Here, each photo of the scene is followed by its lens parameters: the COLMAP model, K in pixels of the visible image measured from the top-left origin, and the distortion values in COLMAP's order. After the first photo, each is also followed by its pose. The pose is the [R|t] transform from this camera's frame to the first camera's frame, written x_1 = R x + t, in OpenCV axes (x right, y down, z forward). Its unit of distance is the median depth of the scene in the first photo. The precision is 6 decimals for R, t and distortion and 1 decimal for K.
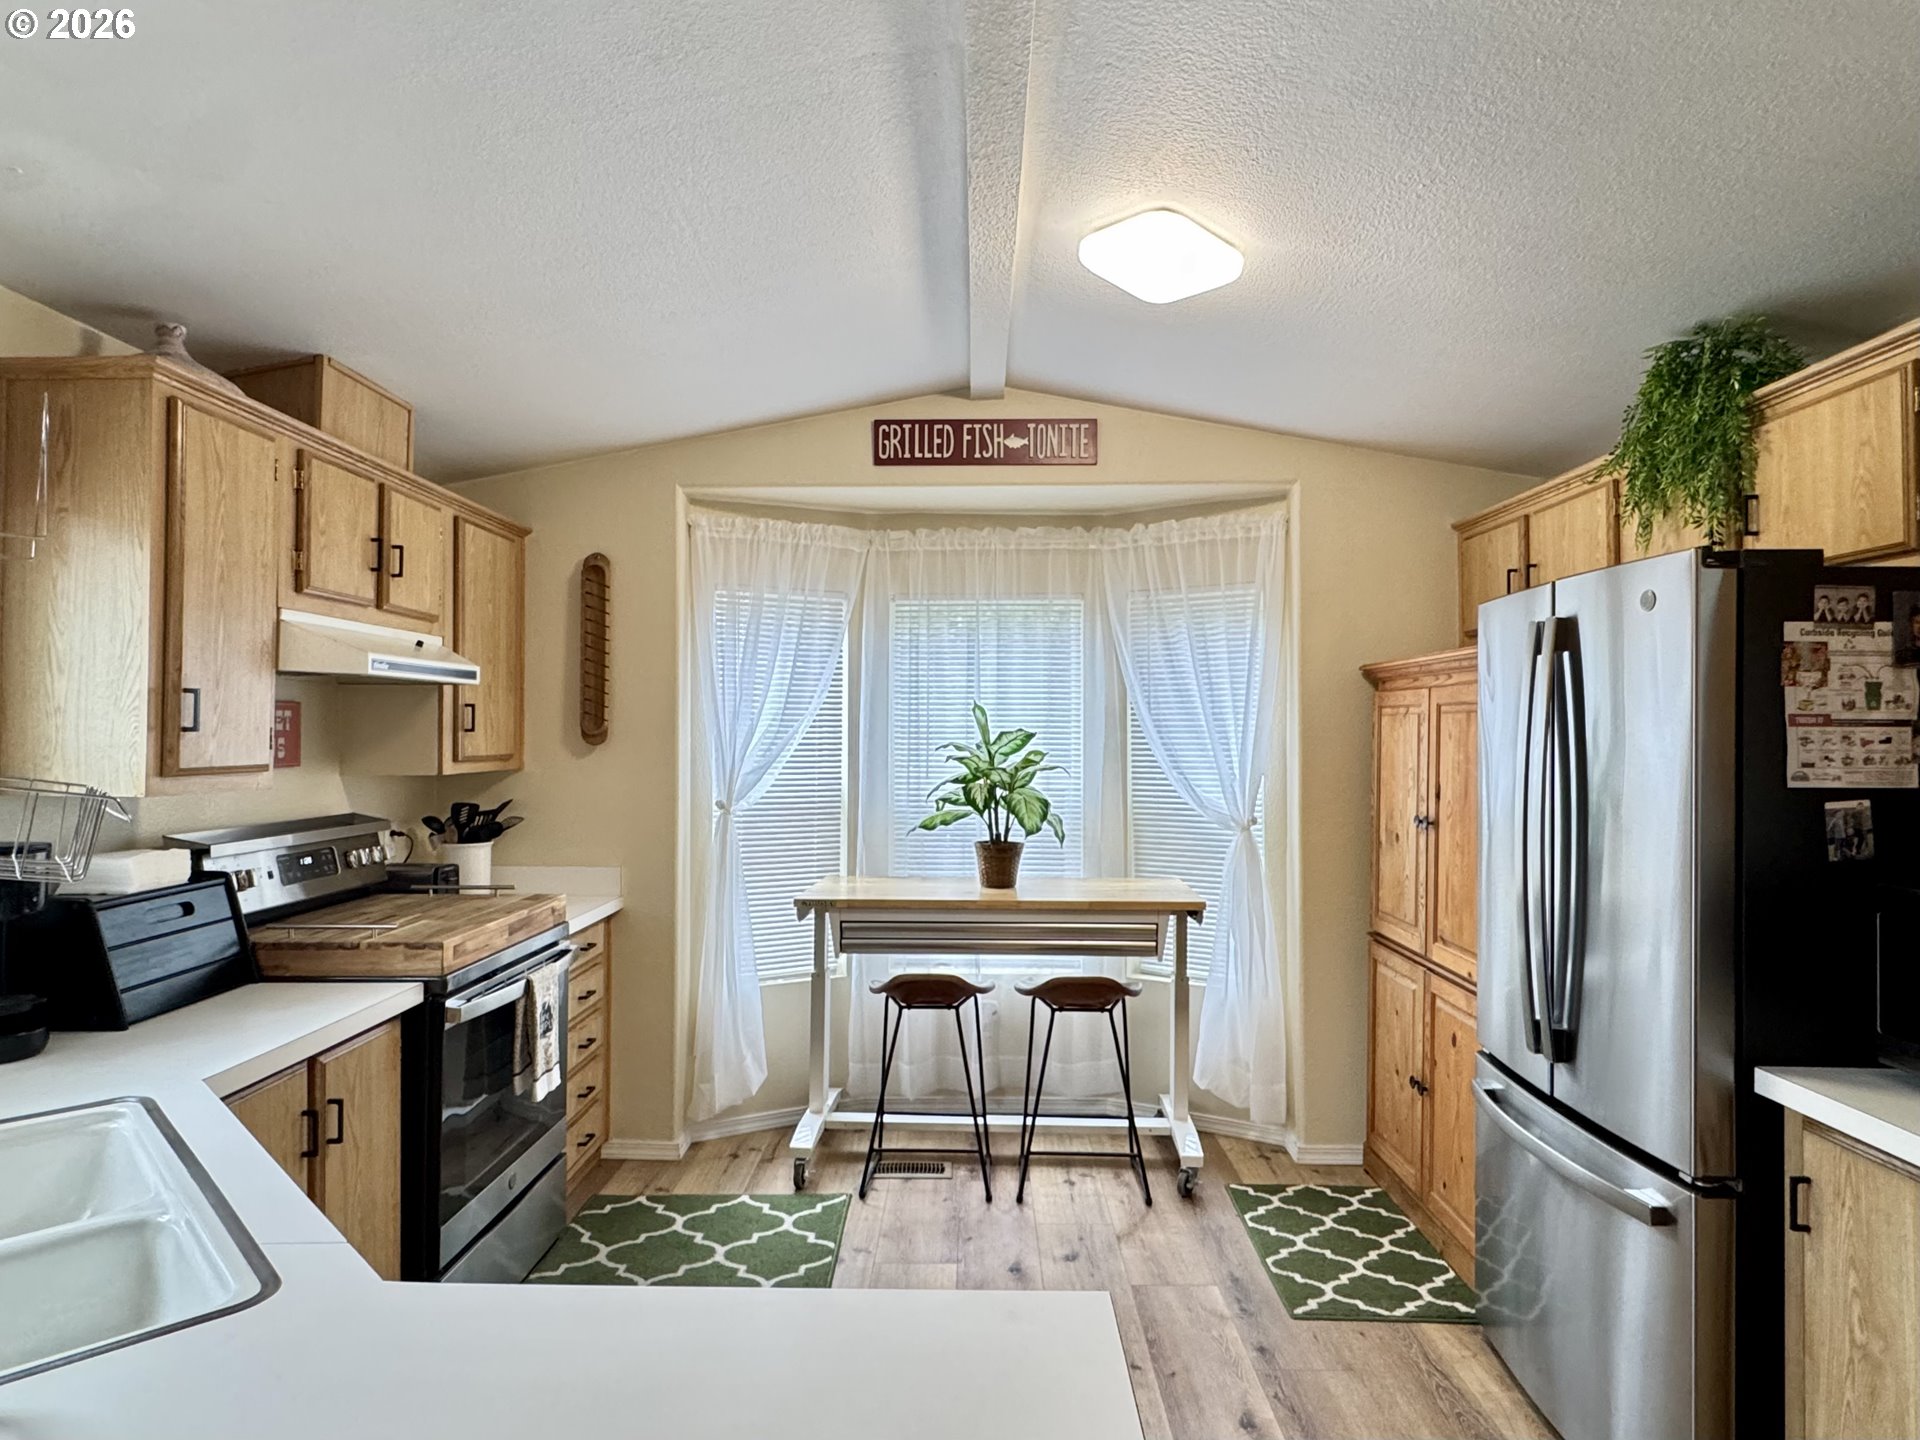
lens RADIAL K [[1107.9, 0, 952.7], [0, 1107.9, 716.5], [0, 0, 1]] dist [0.001788, -0.002524]
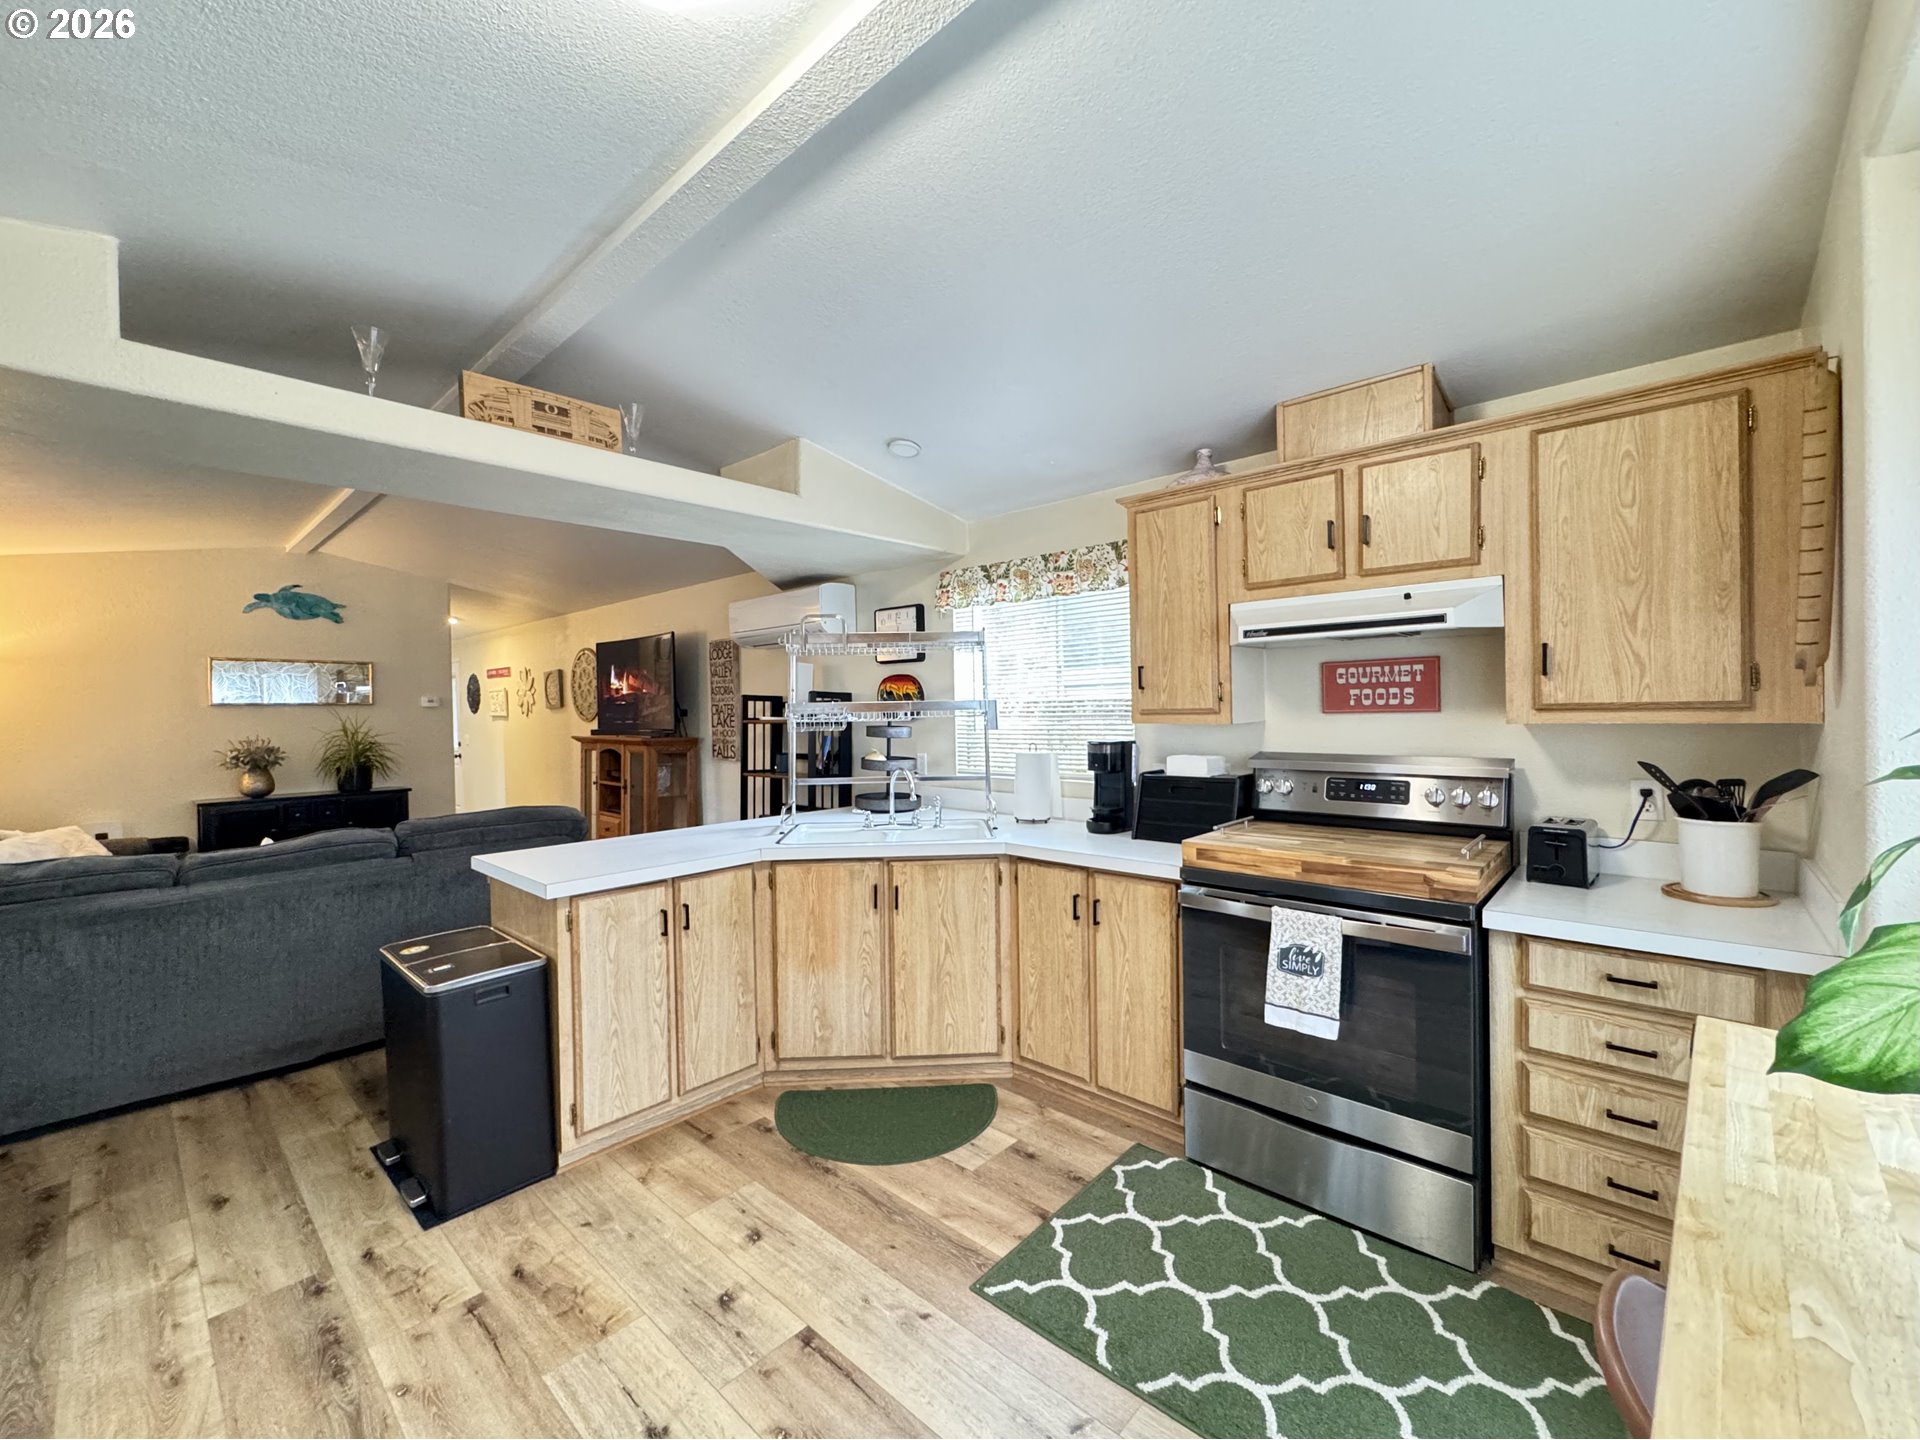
lens RADIAL K [[776.5, 0, 966.3], [0, 776.5, 721.6], [0, 0, 1]] dist [-0.000823, 0.000910]
pose [[-0.651792, 0.023617, -0.758030, 0.319250], [0.027595, 0.999592, 0.007415, 0.032650], [0.757895, -0.016085, -0.652178, 1.058011]]
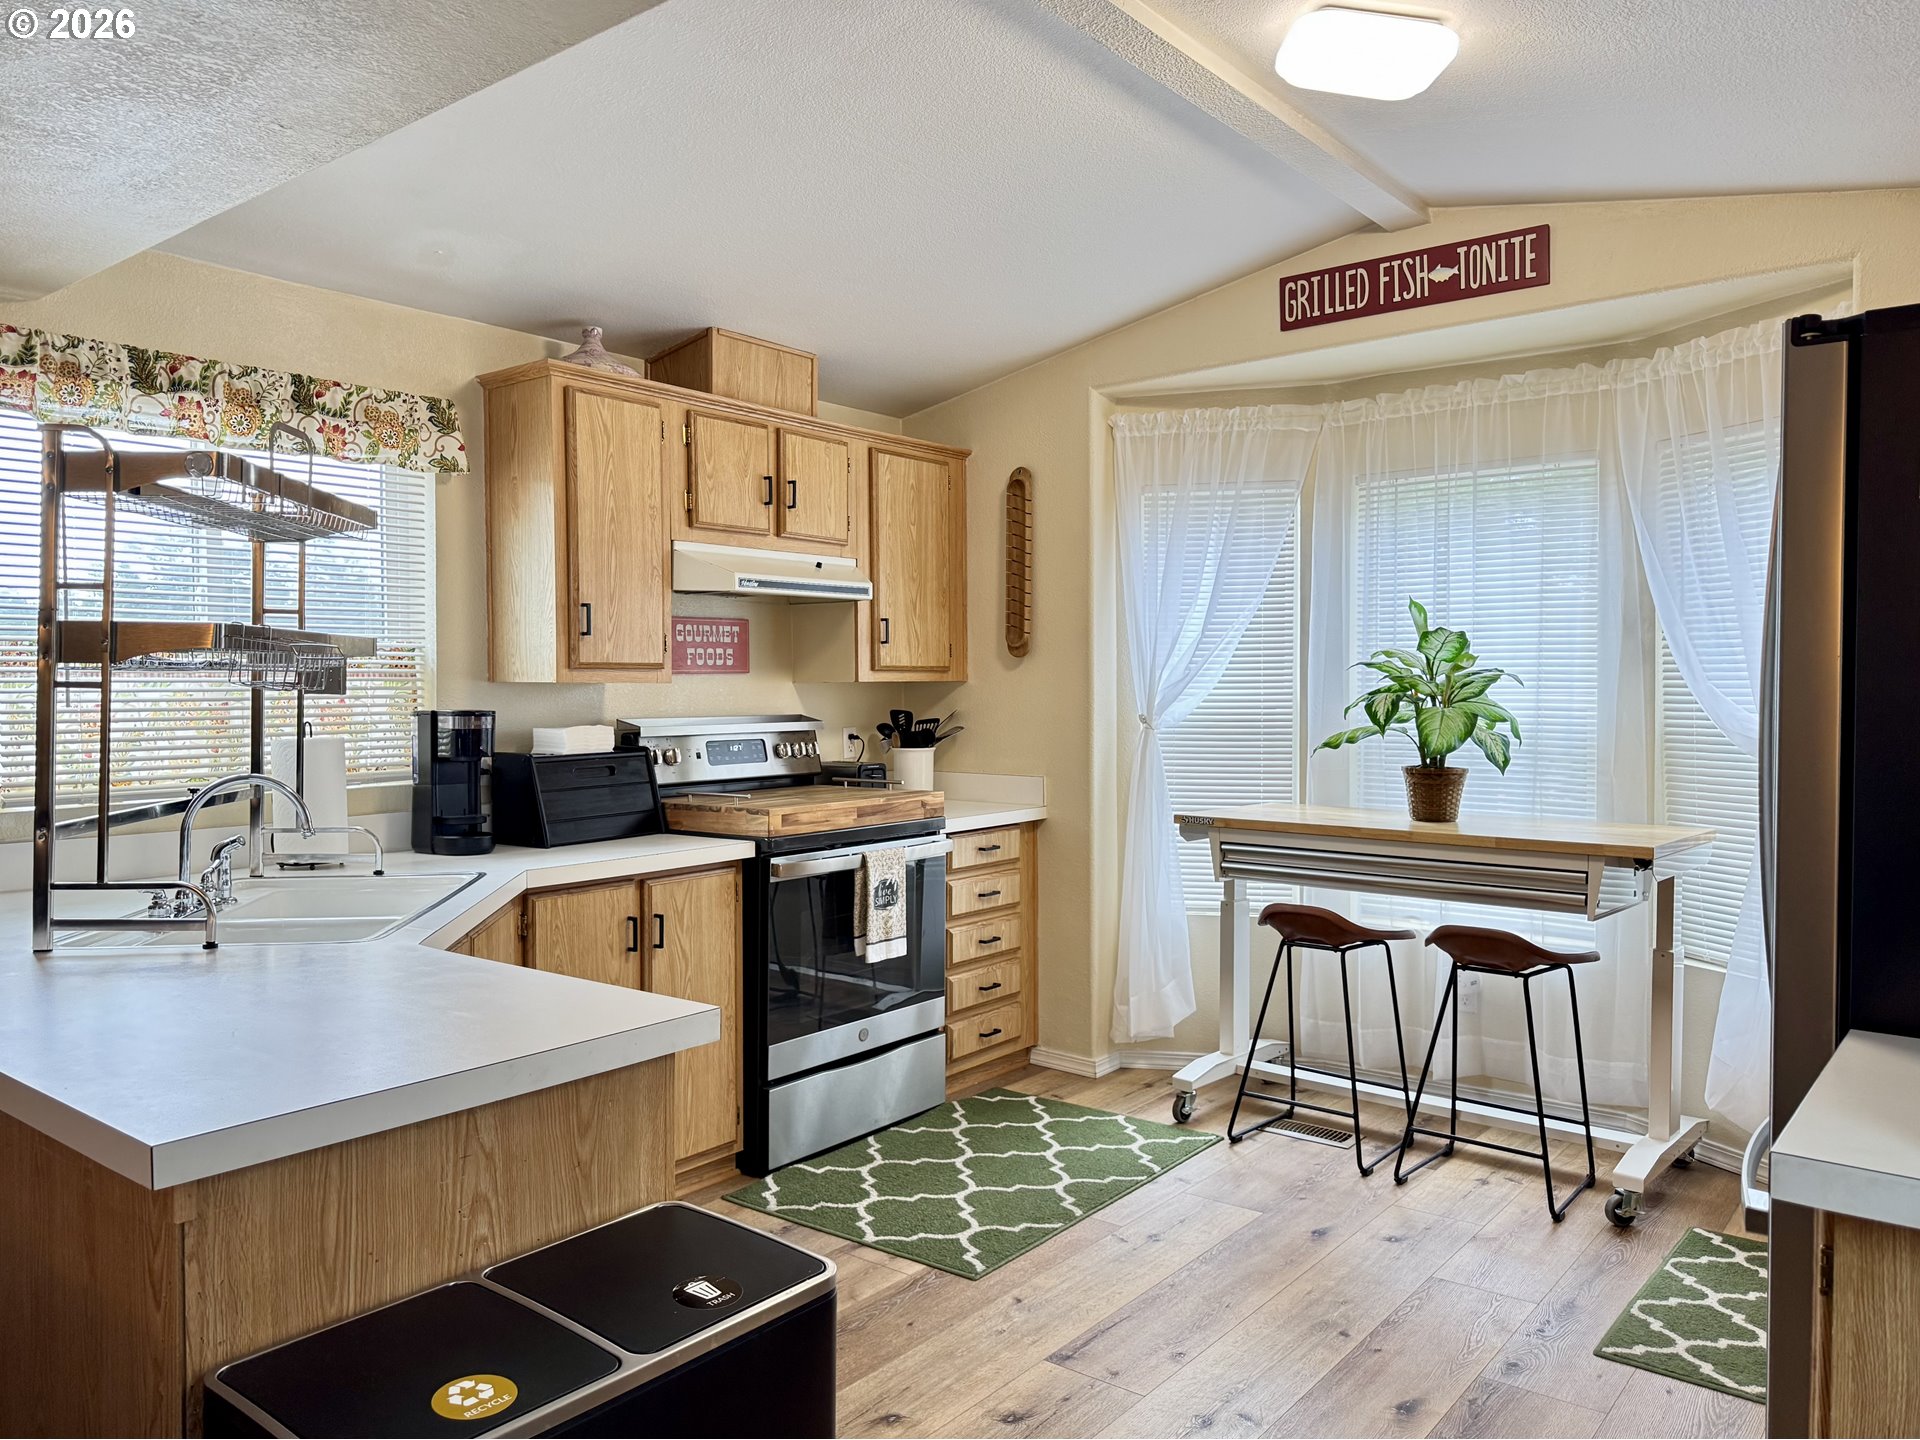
lens RADIAL K [[1361.3, 0, 940.6], [0, 1361.3, 711.5], [0, 0, 1]] dist [0.073913, -0.091408]
pose [[0.788238, 0.007165, -0.615328, 0.444262], [0.015630, 0.999376, 0.031660, 0.039522], [0.615172, -0.034573, 0.787635, -0.034589]]
